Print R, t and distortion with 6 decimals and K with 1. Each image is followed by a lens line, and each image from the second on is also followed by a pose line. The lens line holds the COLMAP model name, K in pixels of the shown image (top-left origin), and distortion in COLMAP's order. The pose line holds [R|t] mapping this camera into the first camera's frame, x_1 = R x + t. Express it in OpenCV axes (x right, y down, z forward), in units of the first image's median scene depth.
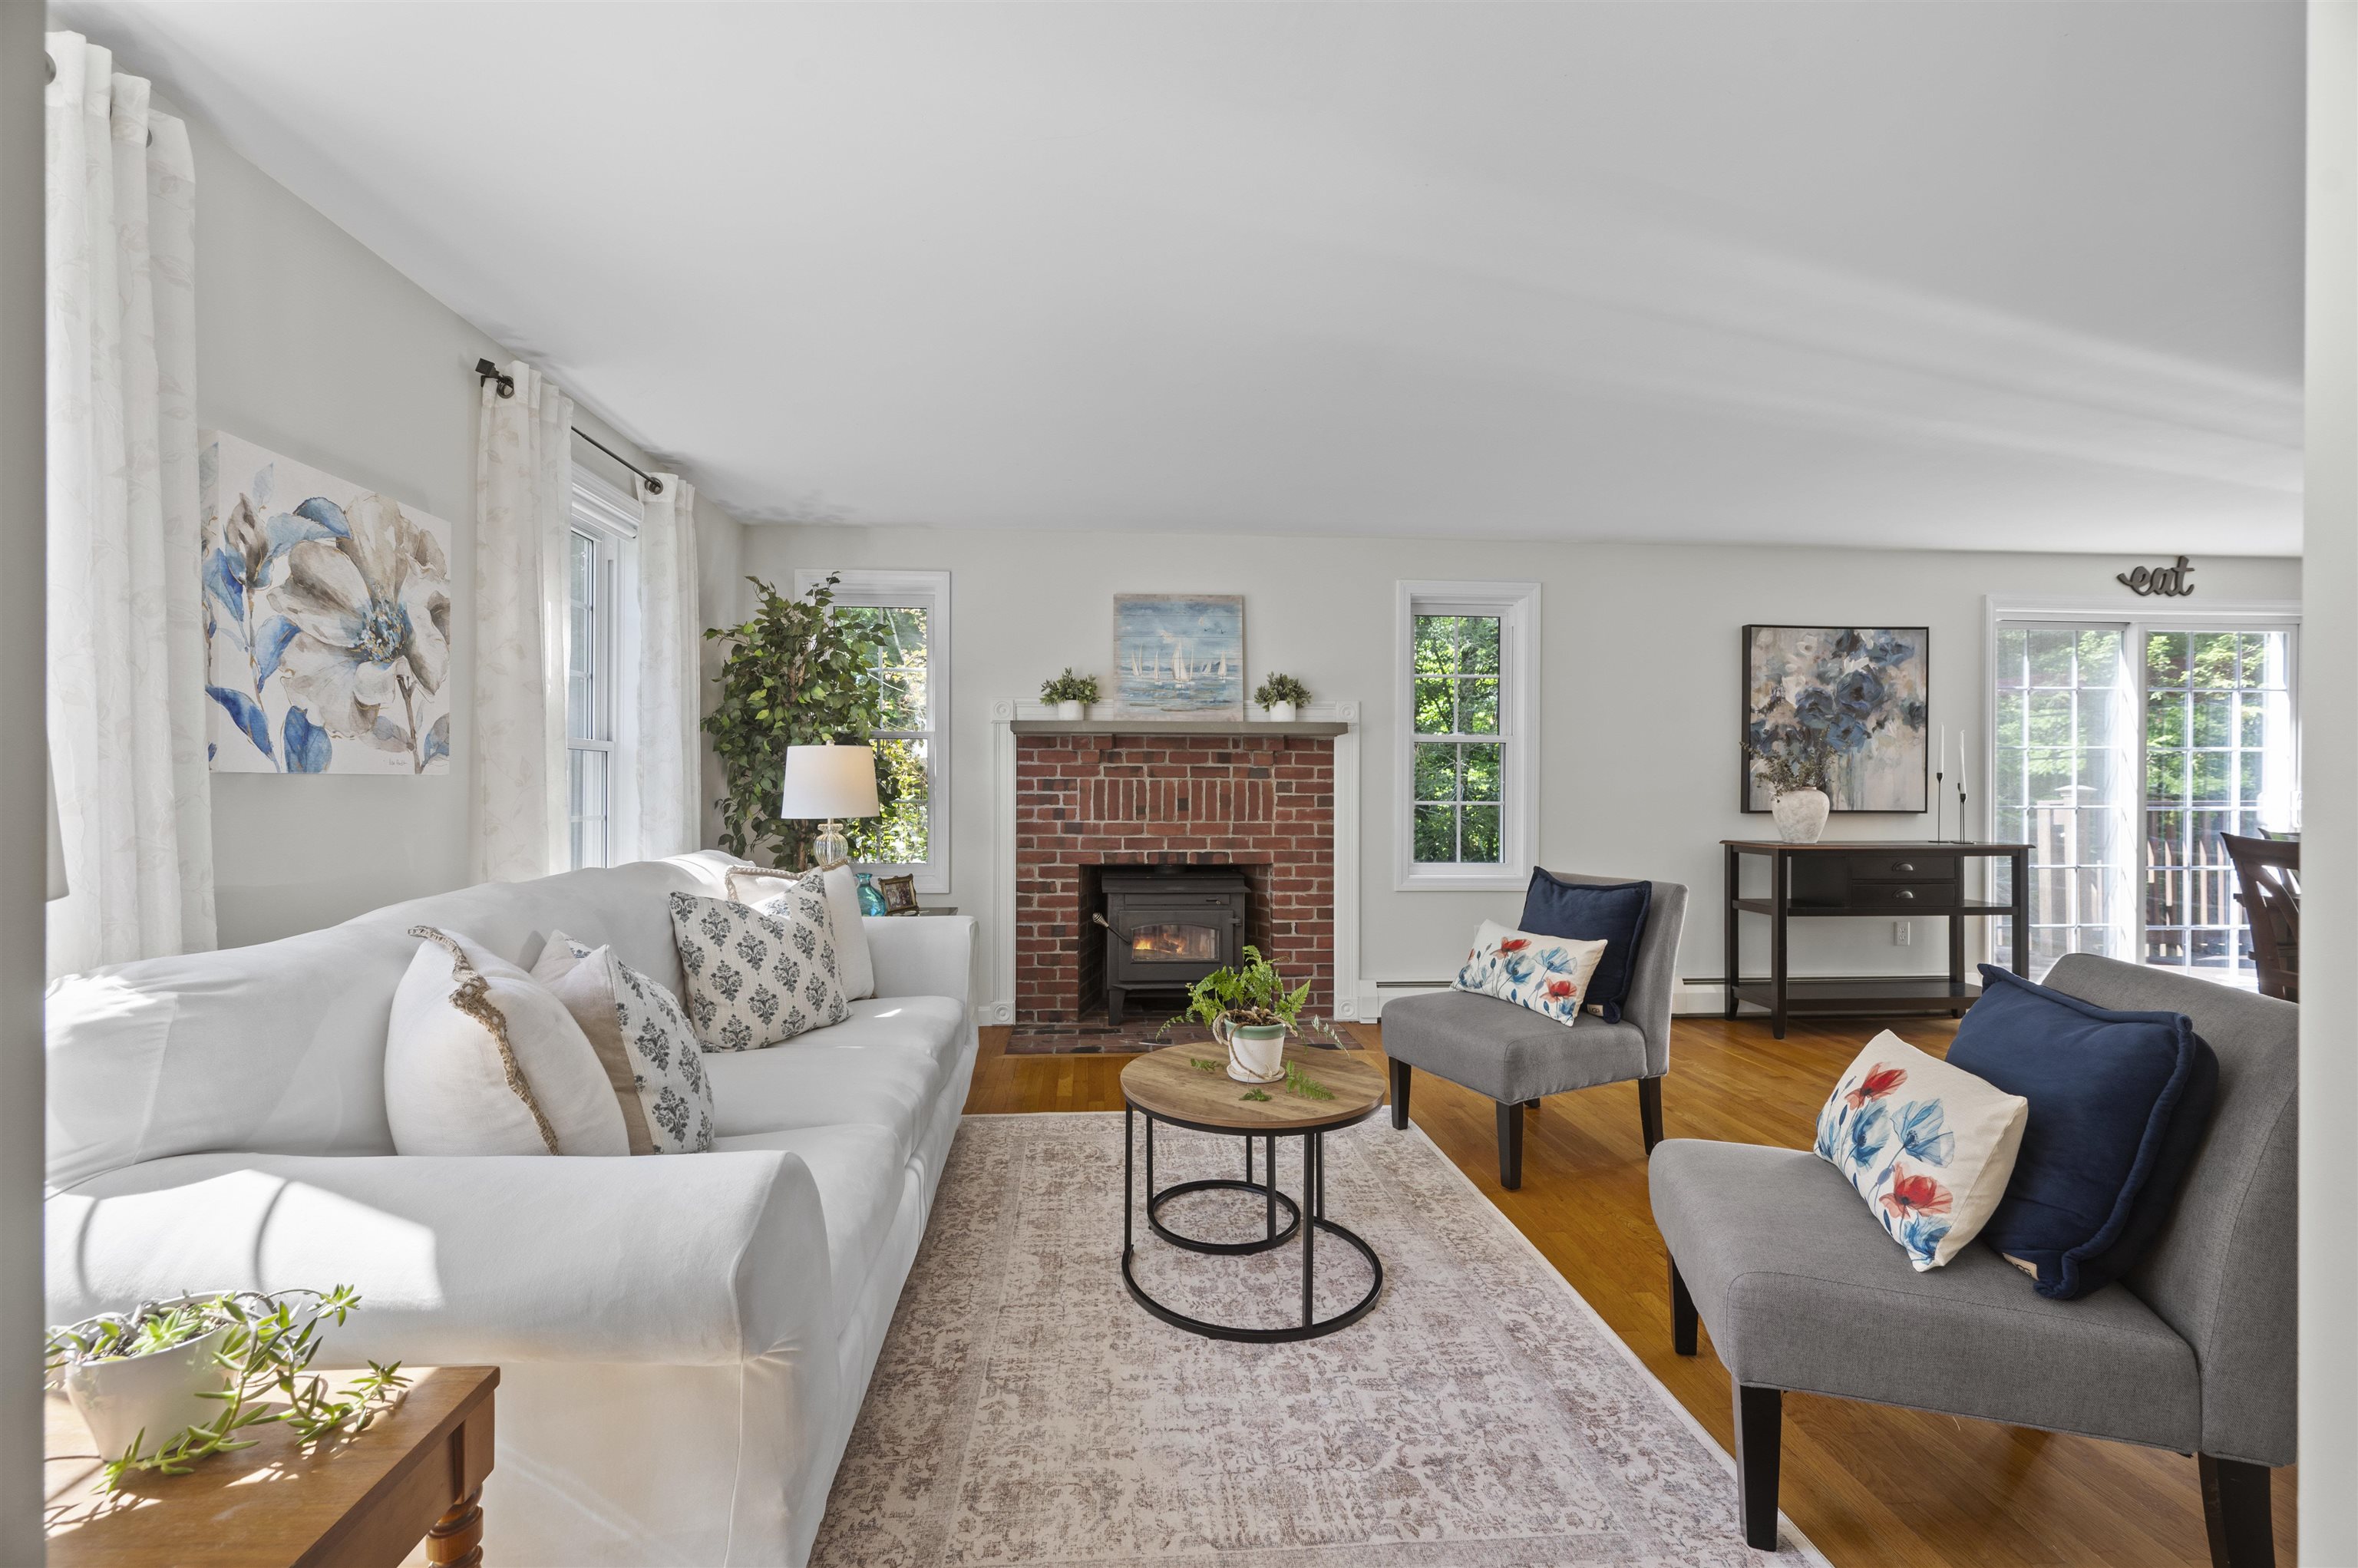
lens RADIAL K [[952.9, 0, 1157.2], [0, 952.9, 785.2], [0, 0, 1]] dist [0.000560, -0.000040]
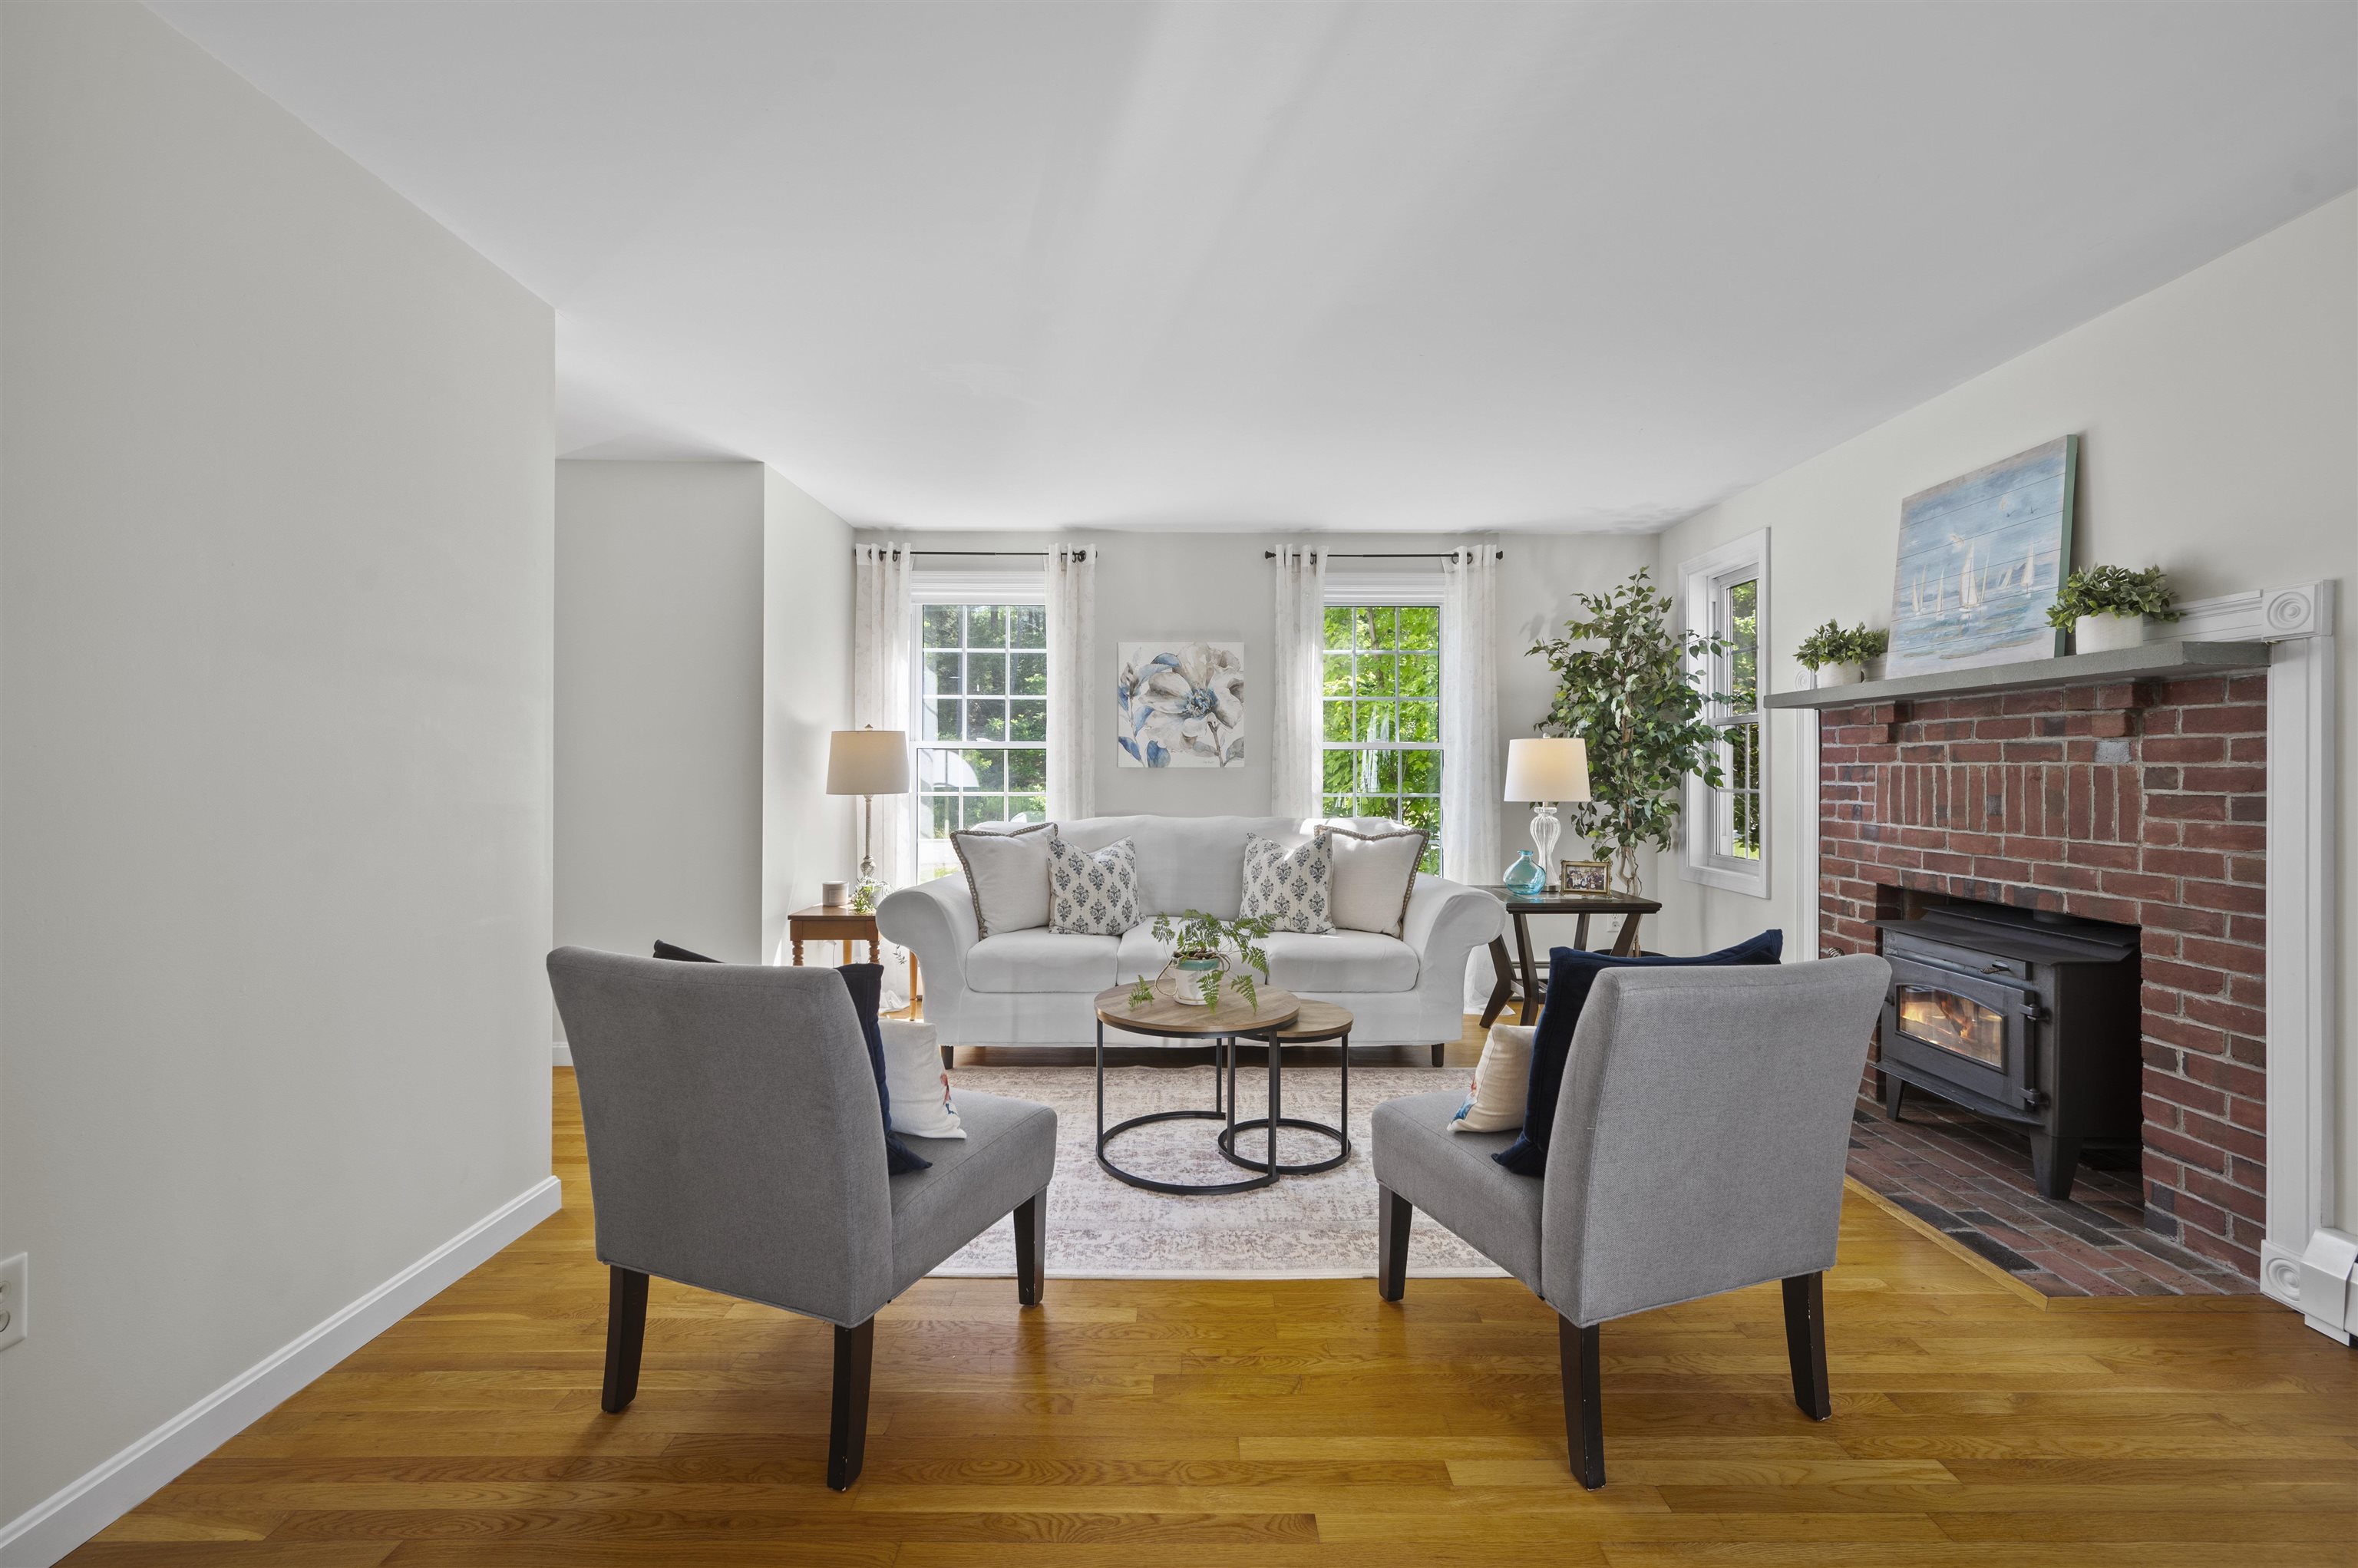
lens RADIAL K [[964.0, 0, 1178.4], [0, 964.0, 764.2], [0, 0, 1]] dist [-0.002193, -0.000285]
pose [[-0.055154, -0.009461, -0.998433, 0.684524], [-0.003005, 0.999952, -0.009309, 0.000921], [0.998473, 0.002487, -0.055179, 0.514636]]
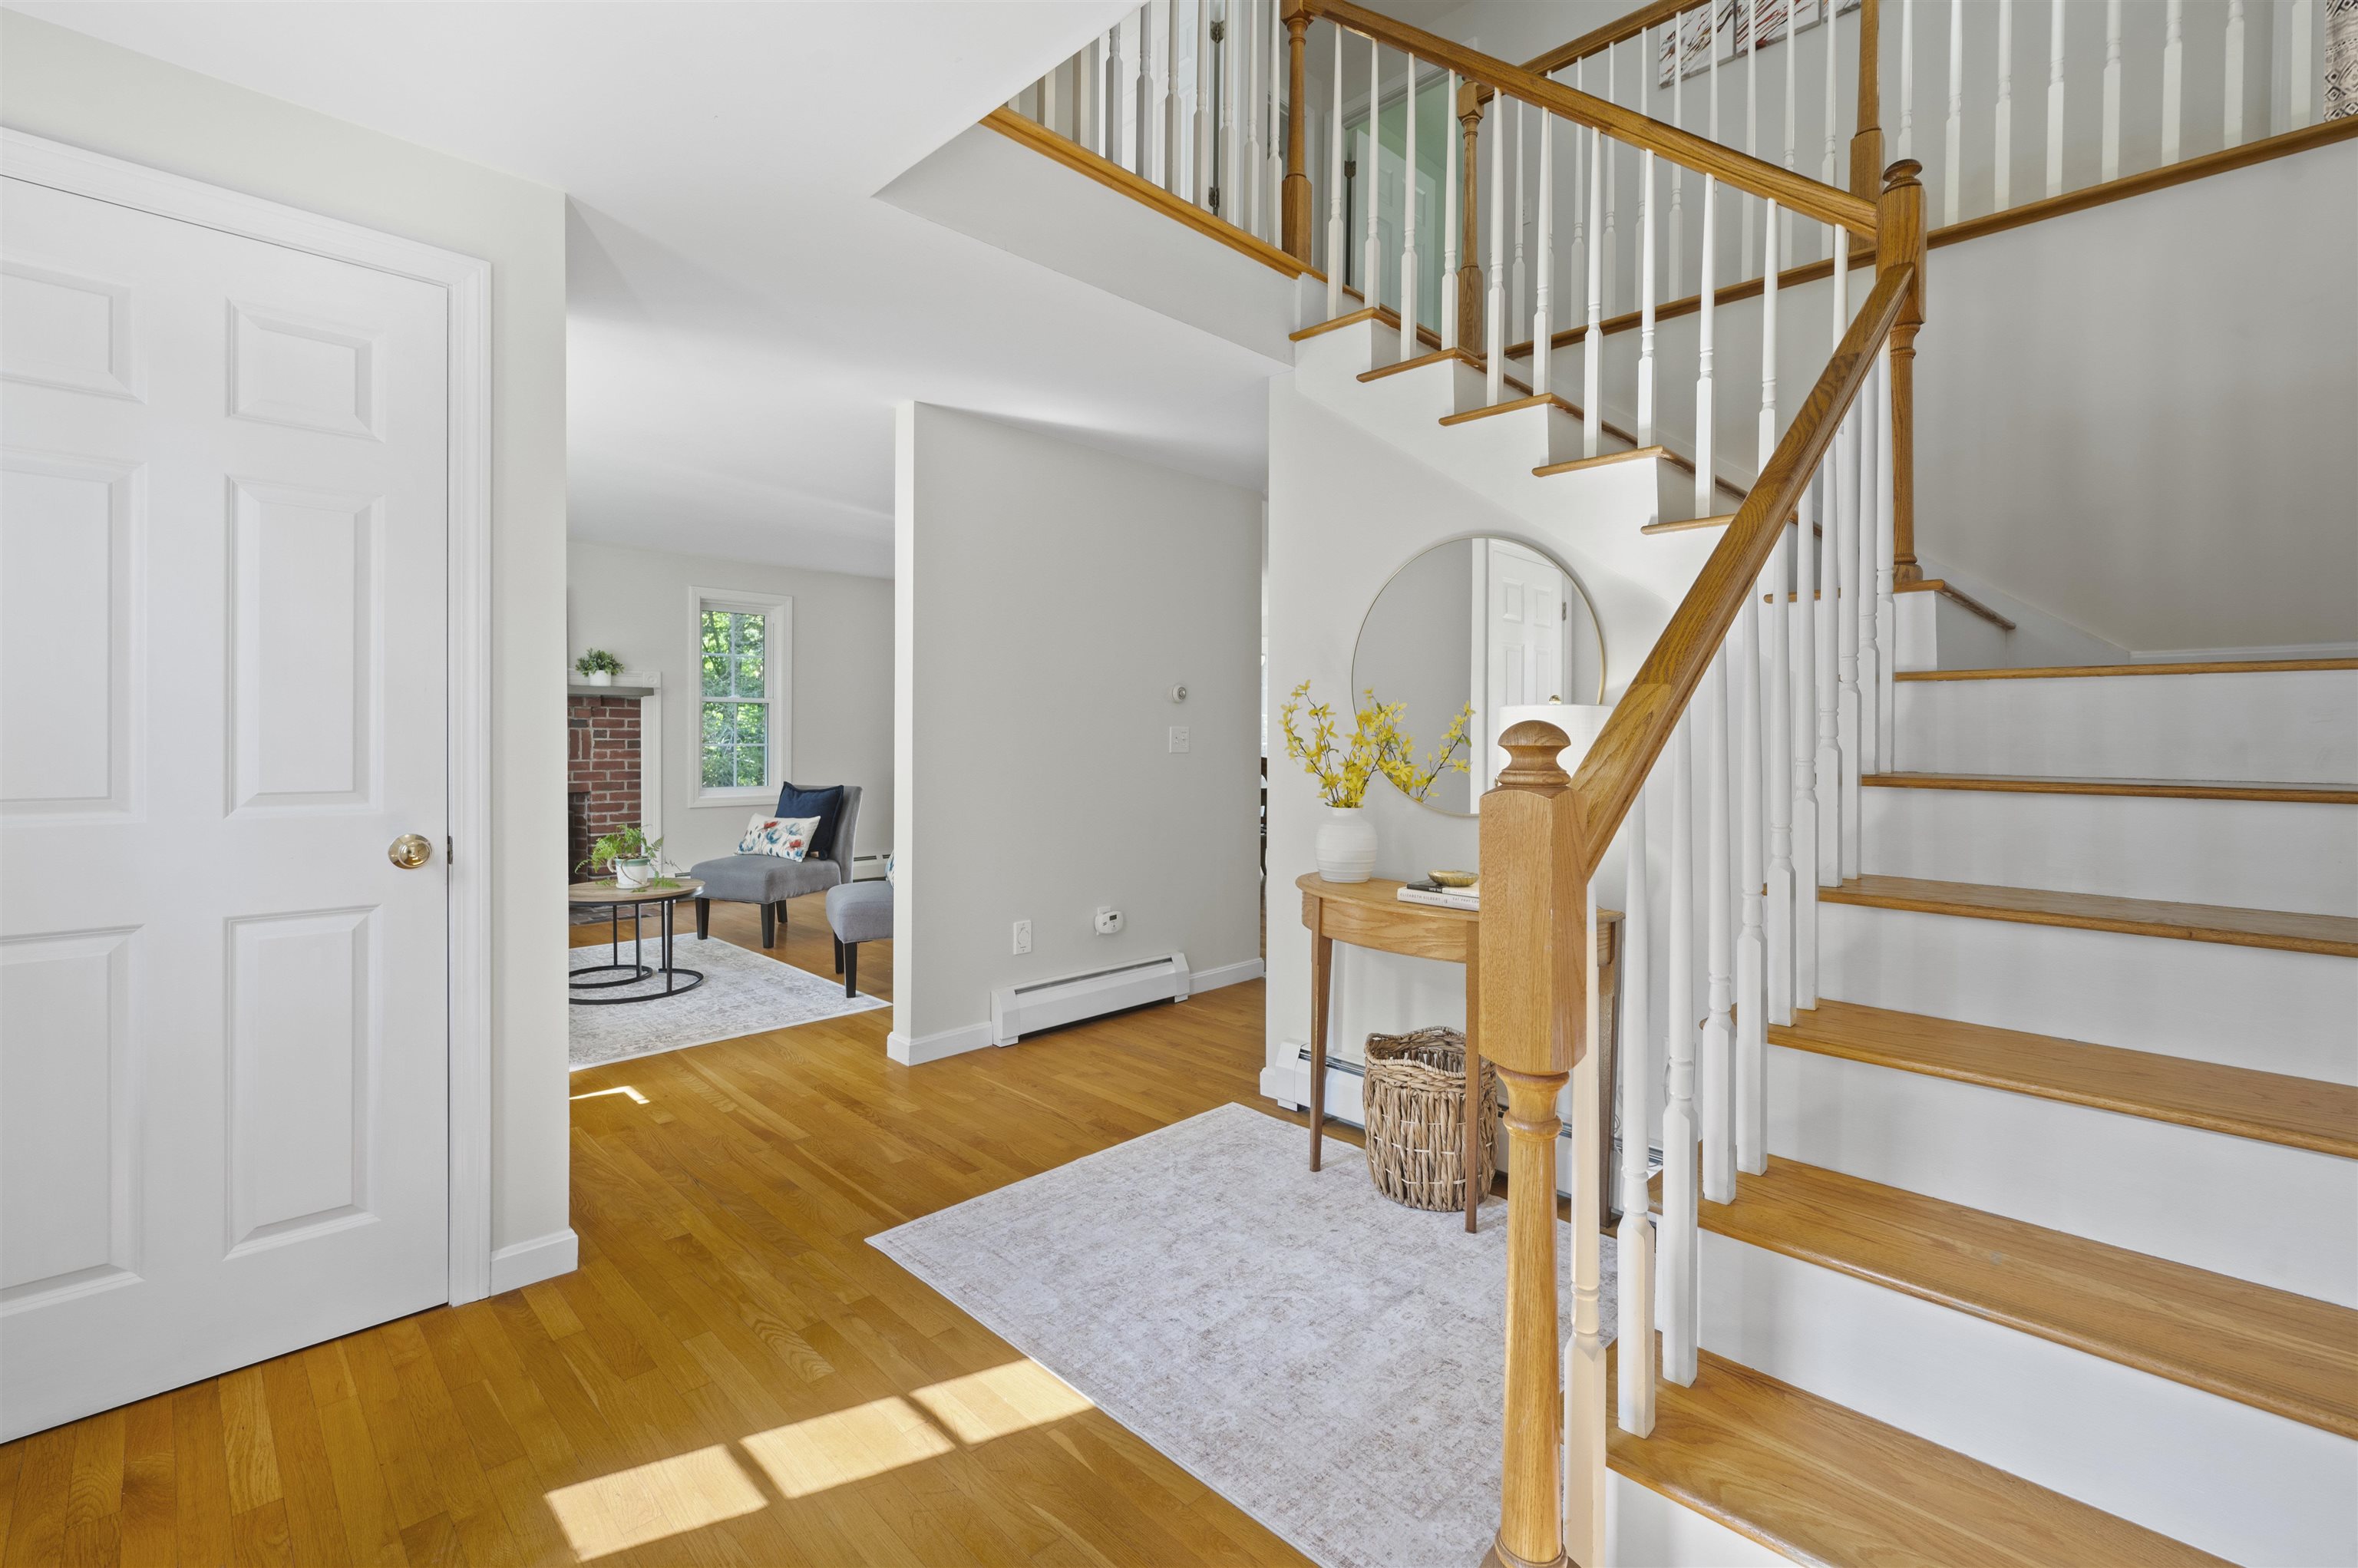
lens RADIAL K [[1030.2, 0, 1176.9], [0, 1030.2, 737.1], [0, 0, 1]] dist [-0.000546, -0.000010]
pose [[0.750275, -0.003613, 0.661116, -0.217990], [-0.004436, 0.999935, 0.010499, -0.012549], [-0.661111, -0.010809, 0.750210, -0.625324]]
